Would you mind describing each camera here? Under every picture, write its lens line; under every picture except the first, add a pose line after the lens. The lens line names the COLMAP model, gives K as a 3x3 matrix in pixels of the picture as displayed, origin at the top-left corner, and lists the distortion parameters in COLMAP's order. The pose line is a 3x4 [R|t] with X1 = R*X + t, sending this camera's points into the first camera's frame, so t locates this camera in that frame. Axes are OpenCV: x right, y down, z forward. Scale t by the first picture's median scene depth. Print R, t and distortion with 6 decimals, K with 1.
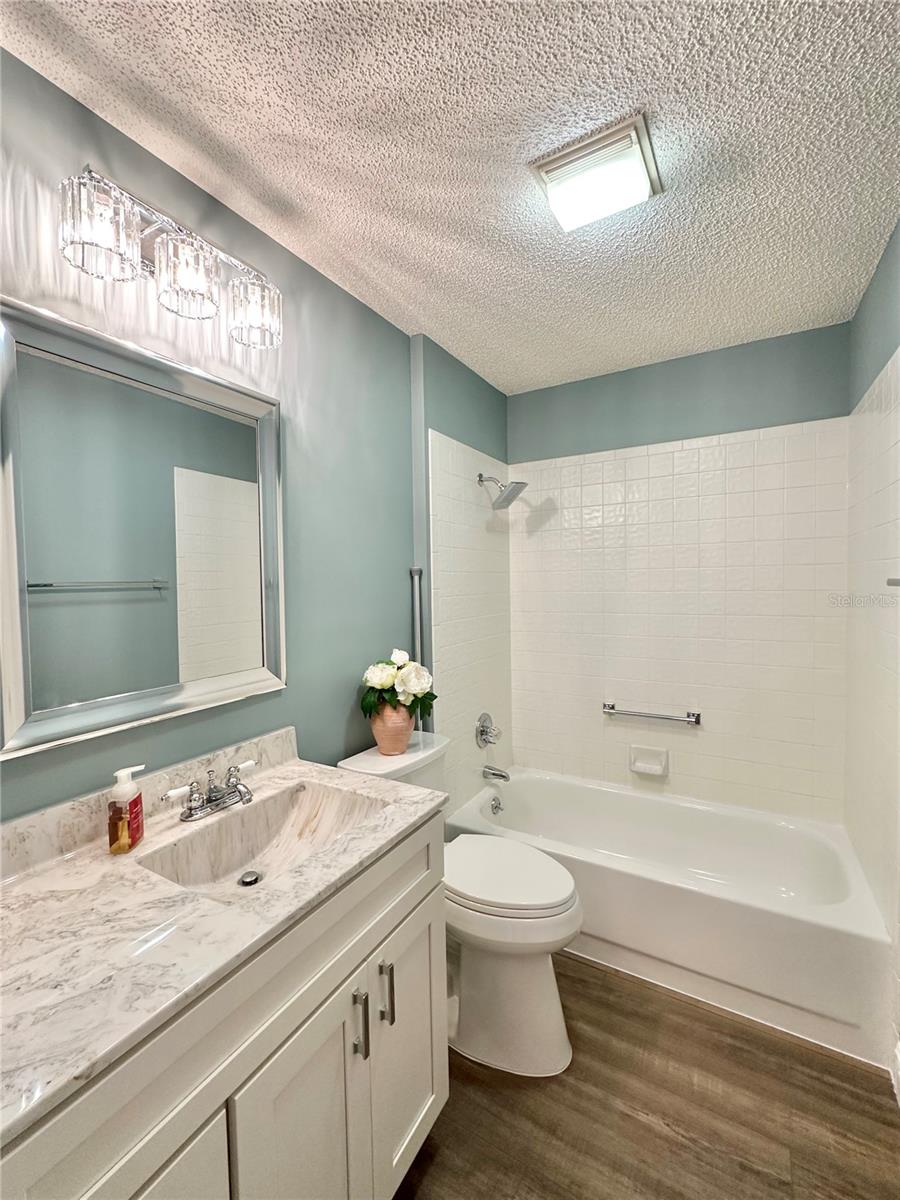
lens RADIAL K [[497.9, 0, 450.9], [0, 497.9, 597.8], [0, 0, 1]] dist [-0.004246, 0.000206]
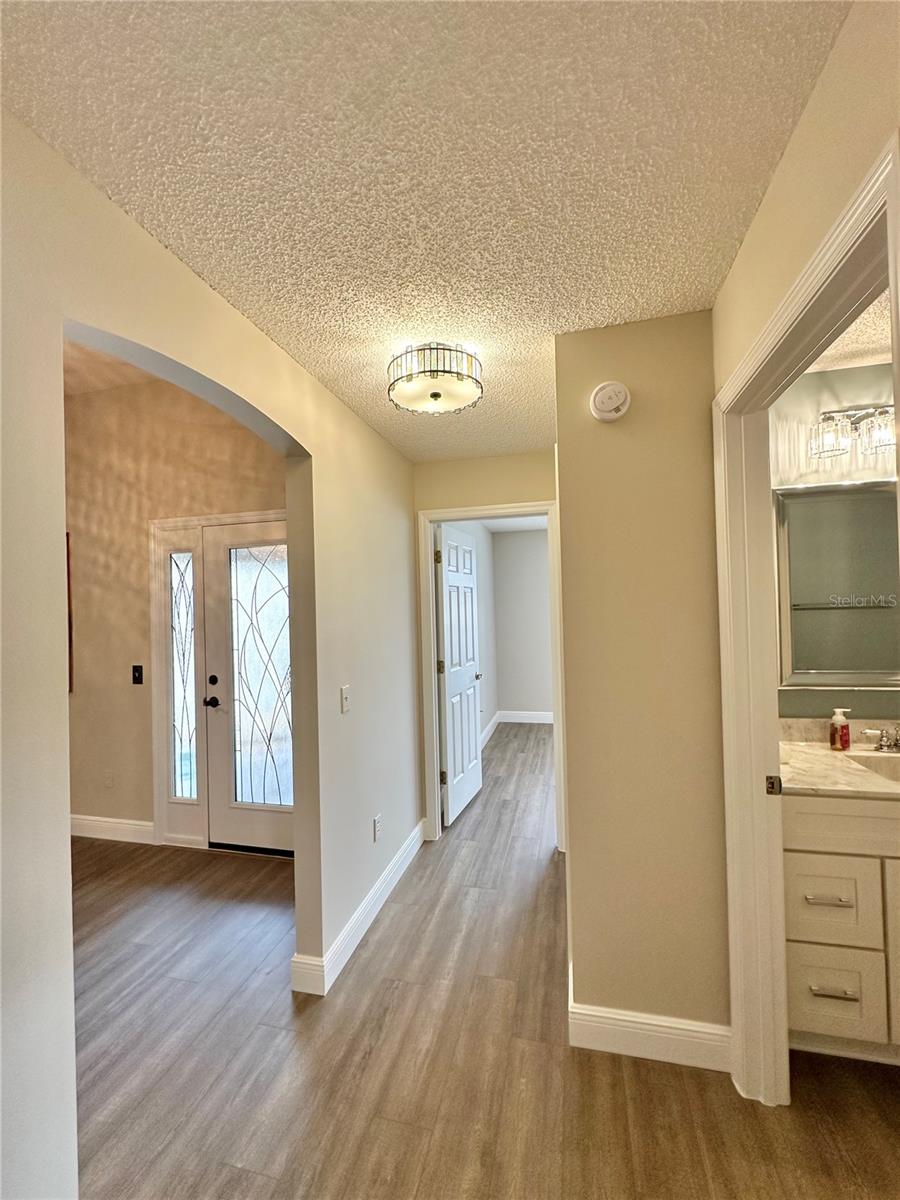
lens RADIAL K [[497.9, 0, 450.9], [0, 497.9, 597.8], [0, 0, 1]] dist [-0.004246, 0.000206]
pose [[0.285917, -0.004088, -0.958246, 0.511566], [-0.018074, 0.999790, -0.009658, -0.021396], [0.958084, 0.020081, 0.285783, -0.673636]]
